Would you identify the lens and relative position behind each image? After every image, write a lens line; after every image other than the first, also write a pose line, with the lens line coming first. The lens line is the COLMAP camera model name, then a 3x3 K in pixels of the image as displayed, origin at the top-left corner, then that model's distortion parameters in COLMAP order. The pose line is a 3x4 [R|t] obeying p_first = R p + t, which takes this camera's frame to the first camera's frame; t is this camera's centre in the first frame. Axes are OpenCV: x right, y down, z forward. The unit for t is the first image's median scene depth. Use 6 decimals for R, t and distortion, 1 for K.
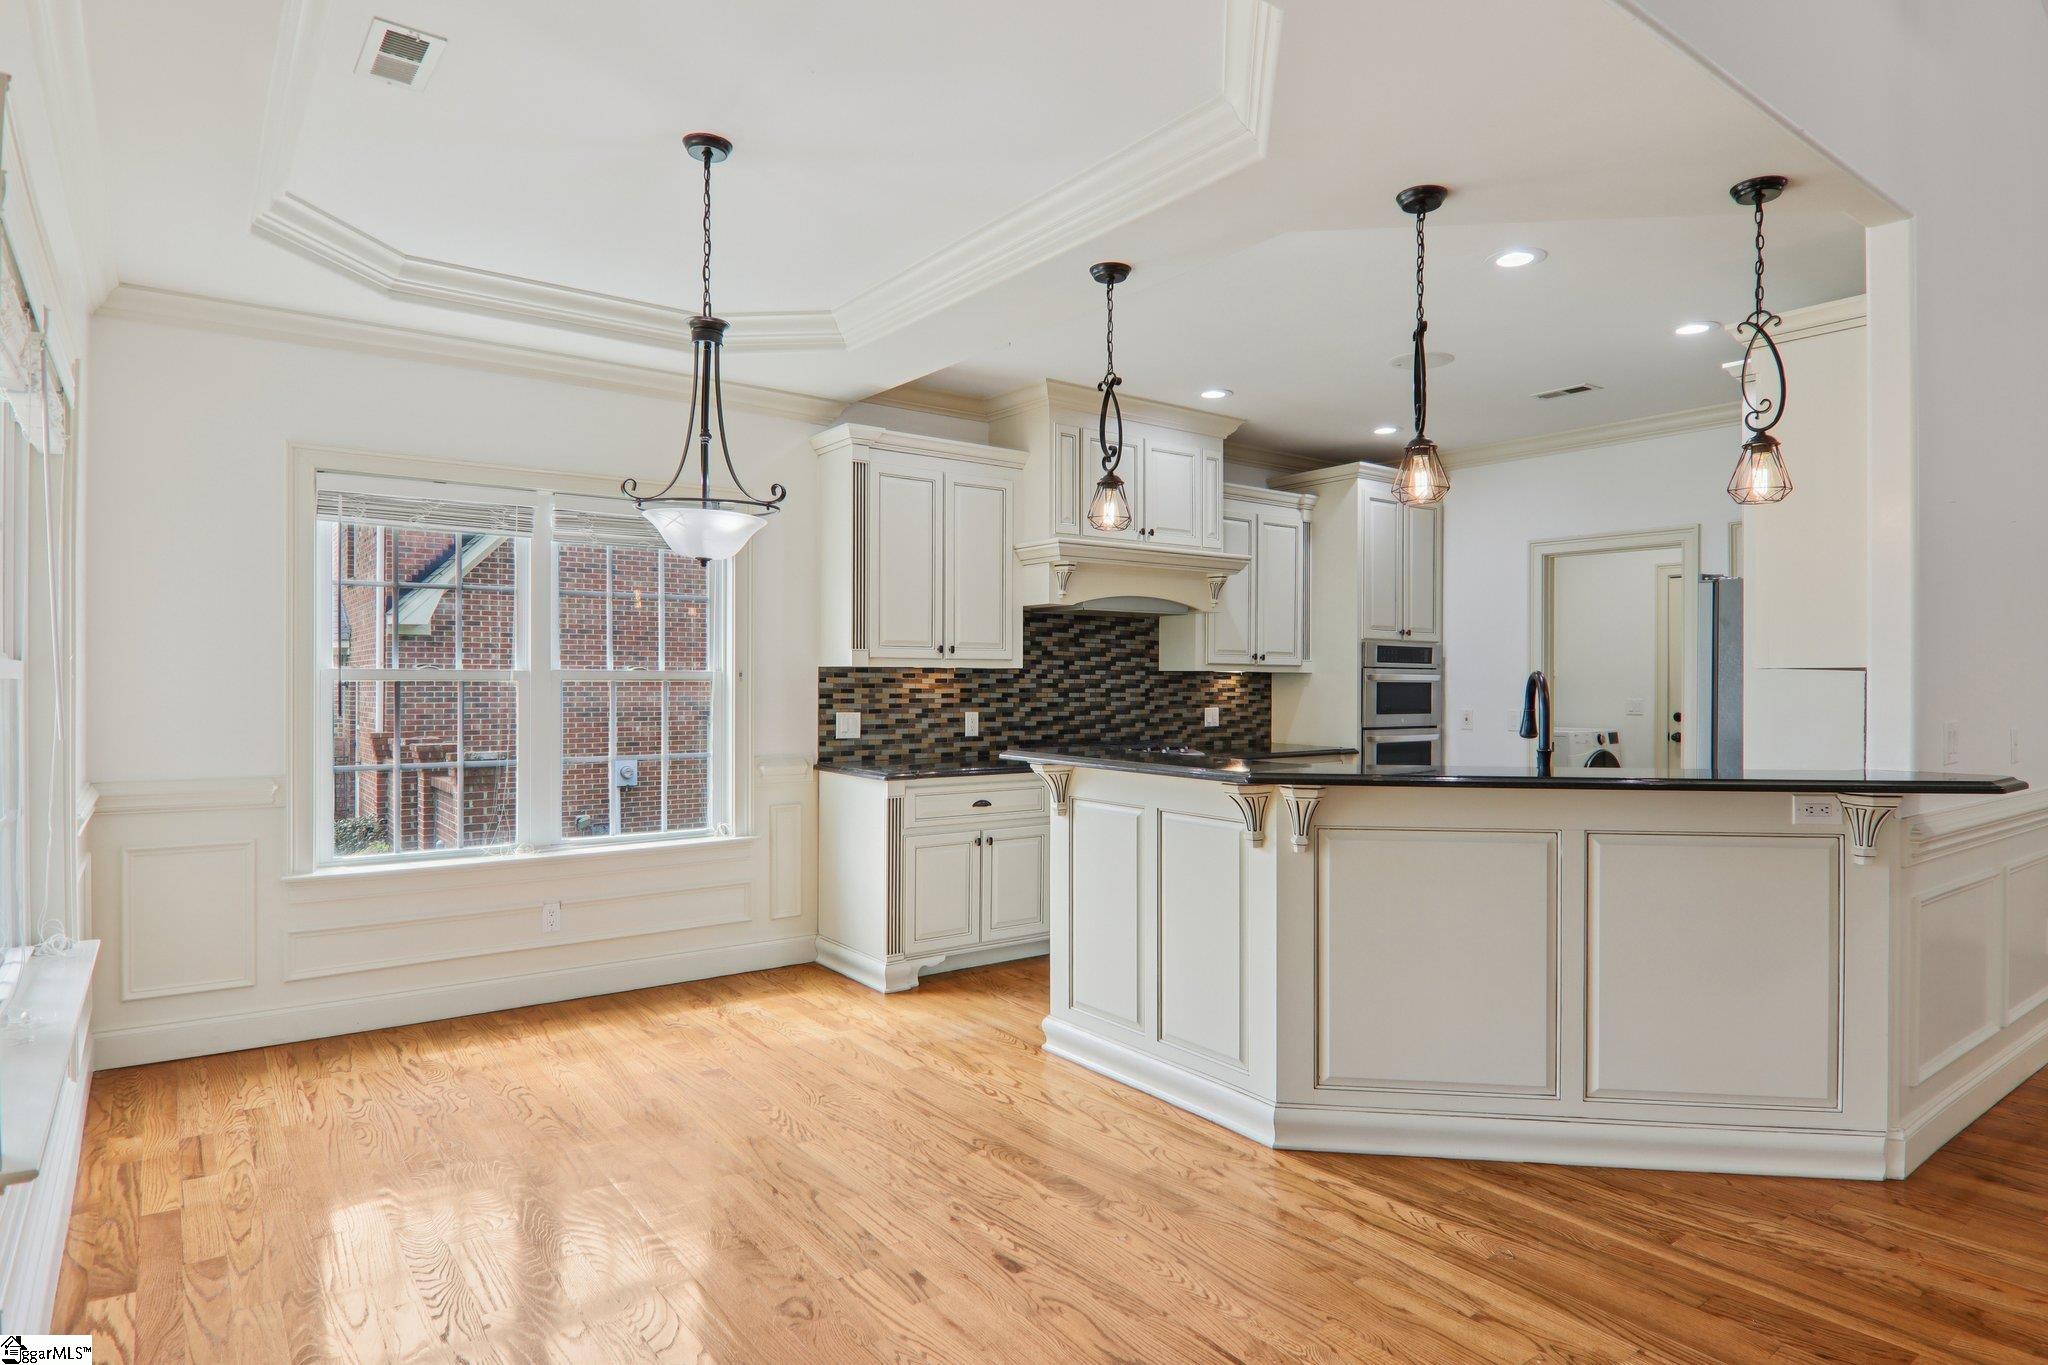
lens RADIAL K [[1129.4, 0, 1024.5], [0, 1129.4, 674.8], [0, 0, 1]] dist [0.003451, -0.018361]
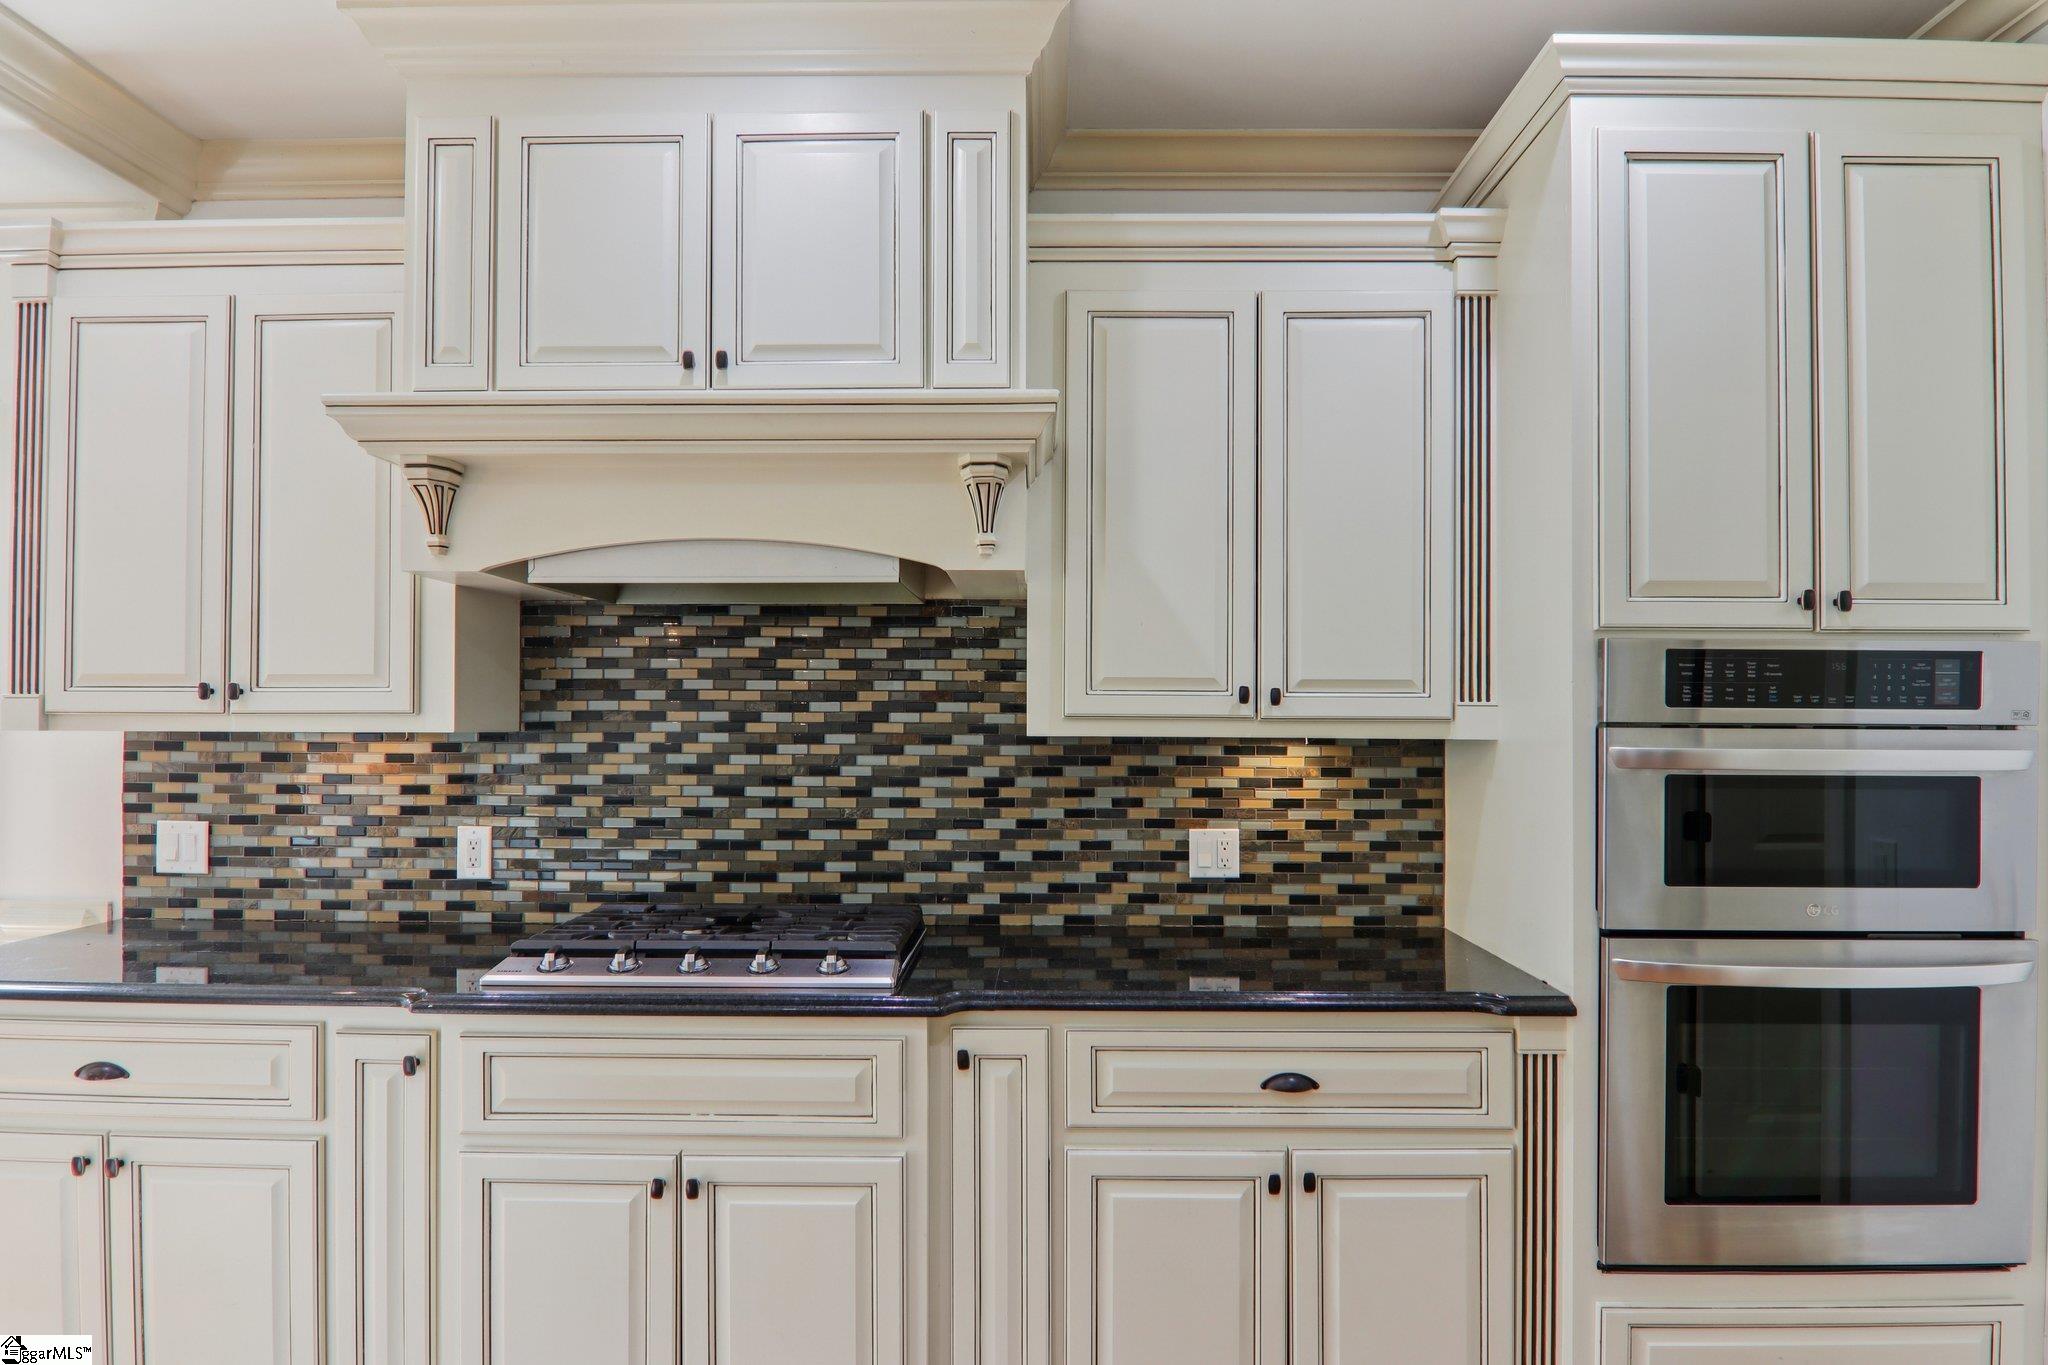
lens RADIAL K [[1129.4, 0, 1046.1], [0, 1129.4, 706.7], [0, 0, 1]] dist [0.003451, -0.018361]
pose [[0.796368, -0.009704, -0.604735, 0.431910], [0.002996, 0.999922, -0.012100, -0.009755], [0.604806, 0.007824, 0.796335, 0.804296]]
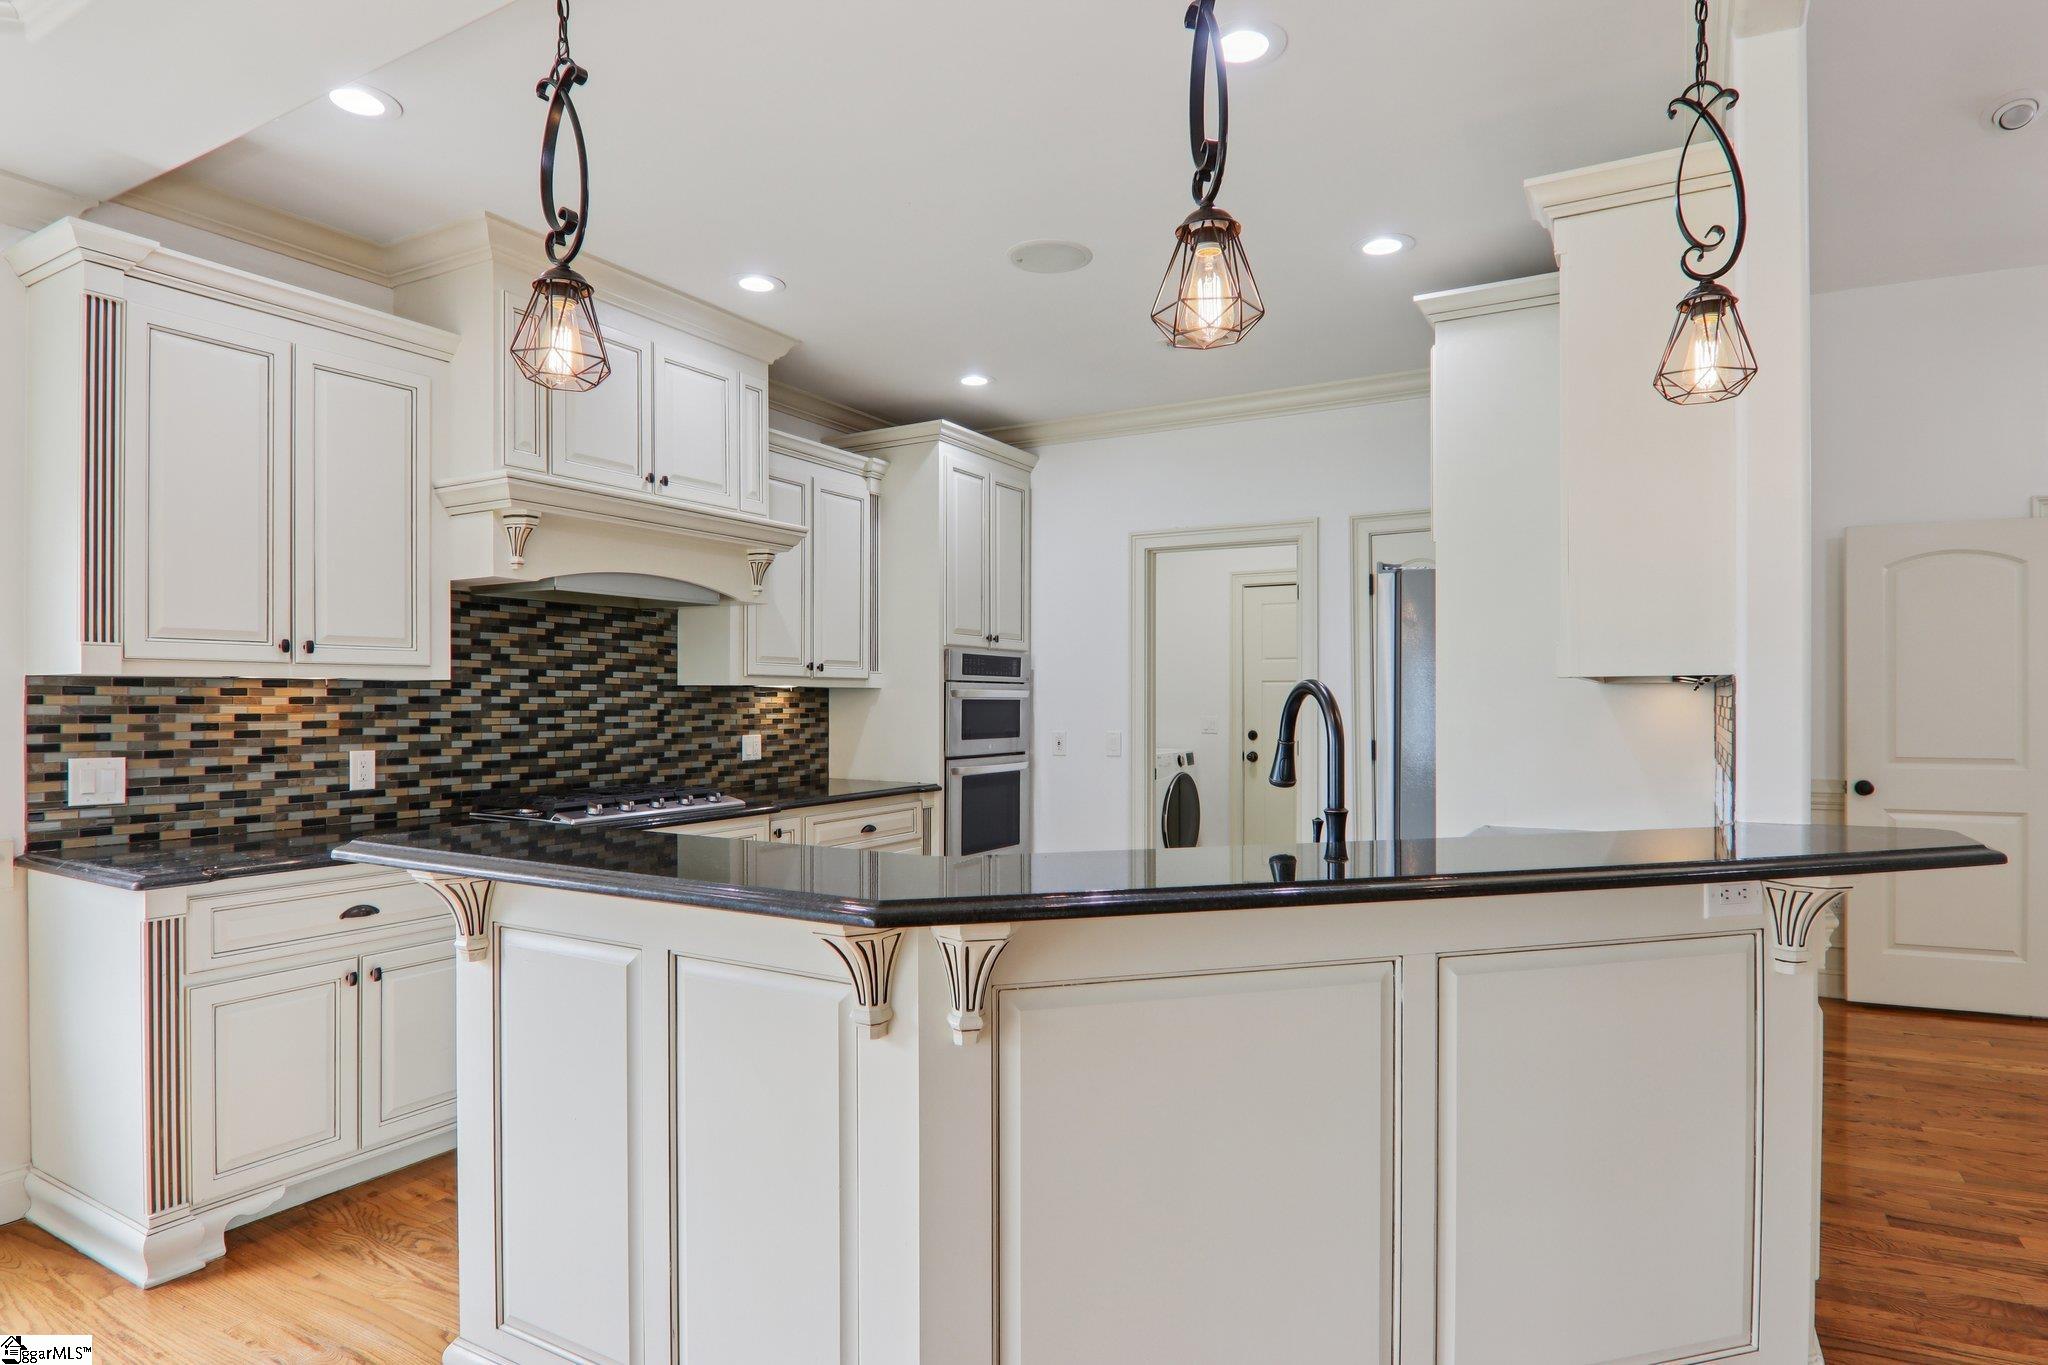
lens RADIAL K [[1129.4, 0, 1020.1], [0, 1129.4, 696.4], [0, 0, 1]] dist [0.003451, -0.018361]
pose [[0.917563, -0.003120, 0.397578, 0.039531], [0.001886, 0.999992, 0.003495, 0.001875], [-0.397586, -0.002457, 0.917562, 0.302634]]
